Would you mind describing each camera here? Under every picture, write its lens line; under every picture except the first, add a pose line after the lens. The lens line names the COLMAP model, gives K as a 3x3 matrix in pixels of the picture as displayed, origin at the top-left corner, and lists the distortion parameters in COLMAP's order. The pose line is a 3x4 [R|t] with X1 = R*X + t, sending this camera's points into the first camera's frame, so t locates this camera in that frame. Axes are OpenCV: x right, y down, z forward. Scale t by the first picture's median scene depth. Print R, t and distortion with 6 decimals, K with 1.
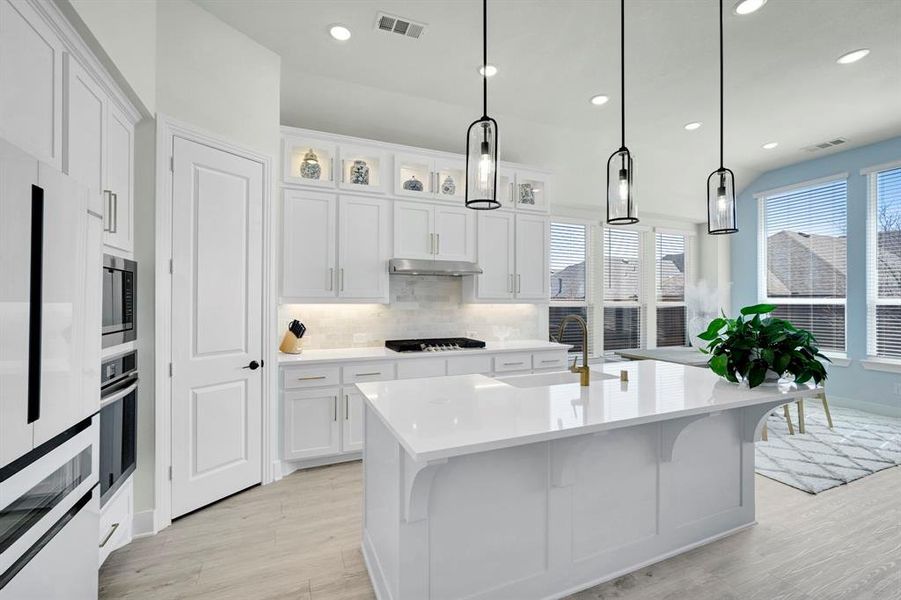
lens RADIAL K [[393.0, 0, 451.3], [0, 393.0, 298.5], [0, 0, 1]] dist [-0.008904, 0.000506]
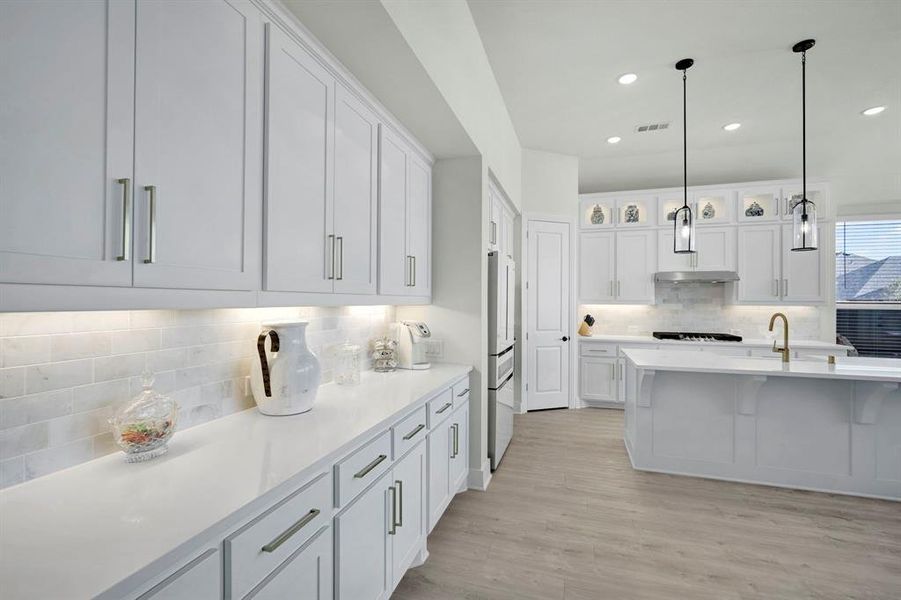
lens RADIAL K [[393.0, 0, 451.3], [0, 393.0, 298.5], [0, 0, 1]] dist [-0.008904, 0.000506]
pose [[0.755591, -0.003720, -0.655033, 0.206162], [0.000230, 0.999985, -0.005413, -0.001520], [0.655043, 0.003939, 0.755581, -0.515349]]
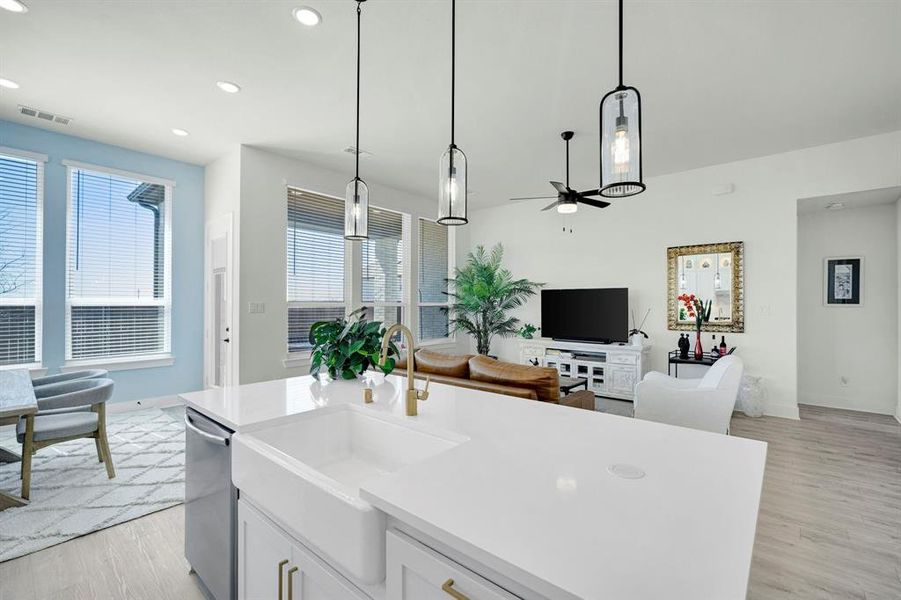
lens RADIAL K [[394.9, 0, 448.8], [0, 394.9, 302.7], [0, 0, 1]] dist [-0.000476, 0.000157]
pose [[-0.444220, -0.000658, 0.895917, -0.236579], [-0.008015, 0.999963, -0.003240, 0.003811], [-0.895882, -0.008620, -0.444209, 0.768969]]
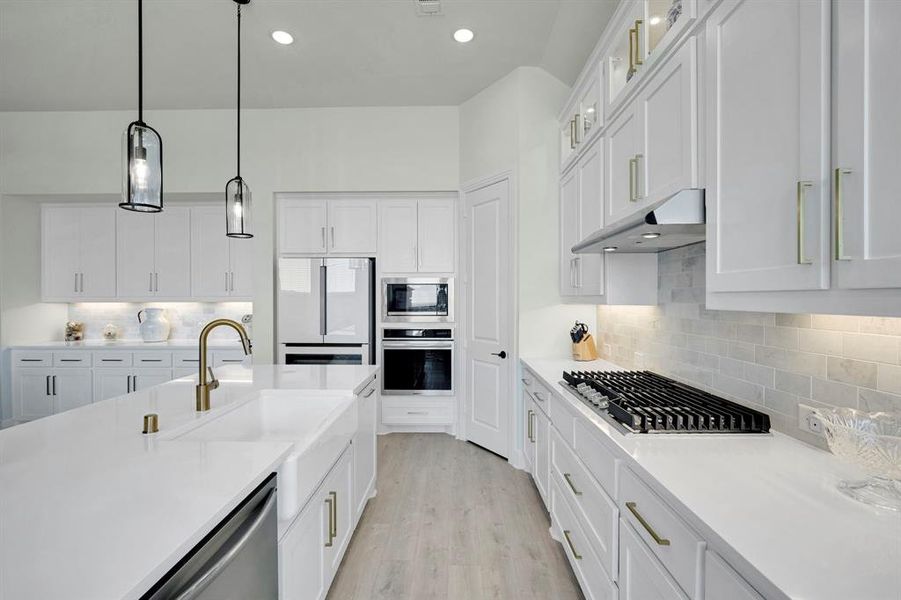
lens RADIAL K [[393.0, 0, 451.3], [0, 393.0, 298.5], [0, 0, 1]] dist [-0.008904, 0.000506]
pose [[-0.400778, -0.000363, -0.916175, 0.493387], [0.005541, 0.999981, -0.002821, 0.003627], [0.916158, -0.006207, -0.400769, 1.027798]]
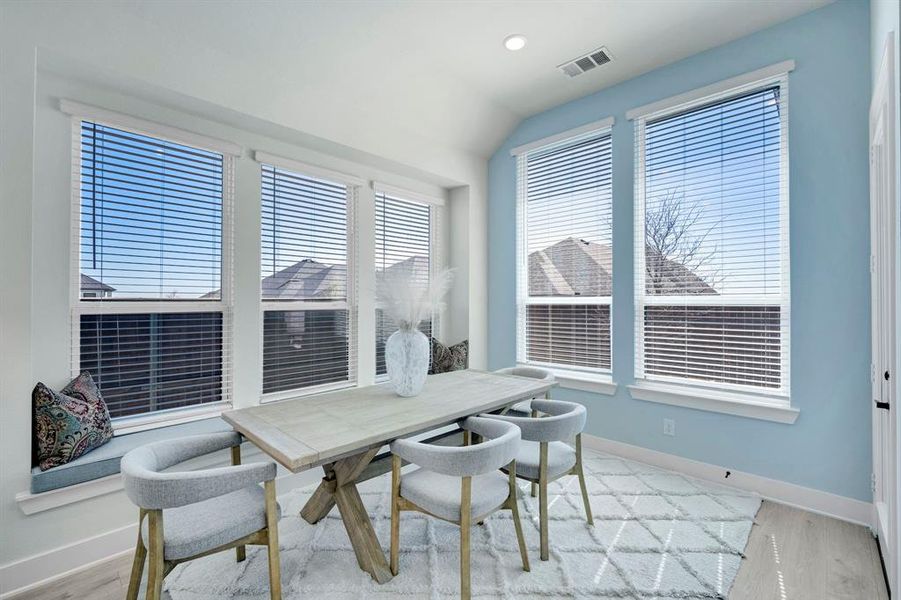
lens RADIAL K [[388.7, 0, 450.5], [0, 388.7, 300.0], [0, 0, 1]] dist [-0.003299, -0.000175]
pose [[0.920702, 0.002216, 0.390259, 0.630364], [0.000277, 0.999980, -0.006330, 0.011926], [-0.390265, 0.005936, 0.920683, 0.623926]]
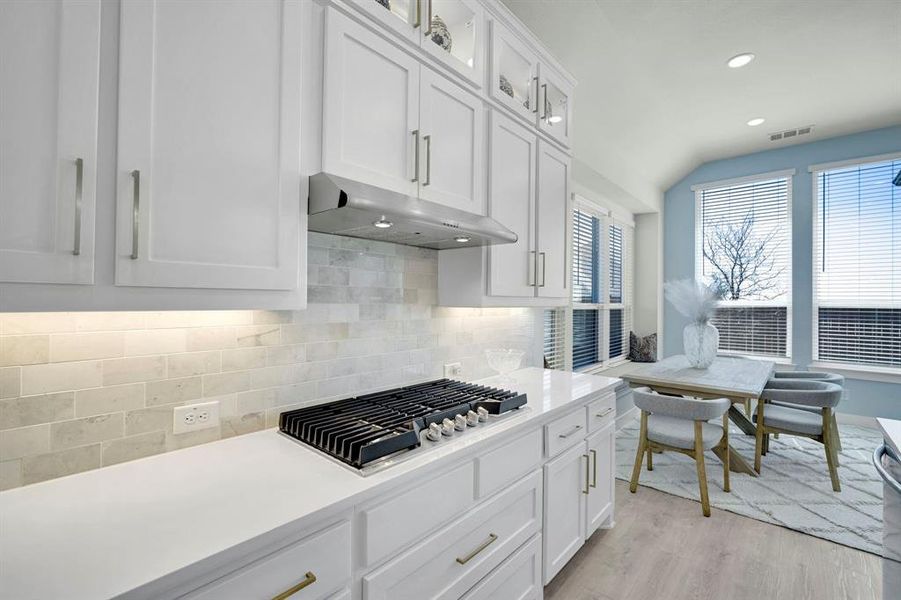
lens RADIAL K [[393.0, 0, 451.3], [0, 393.0, 298.5], [0, 0, 1]] dist [-0.008904, 0.000506]
pose [[0.903562, 0.008822, 0.428366, -0.191312], [-0.008873, 0.999959, -0.001877, 0.003874], [-0.428365, -0.002105, 0.903603, 0.654266]]
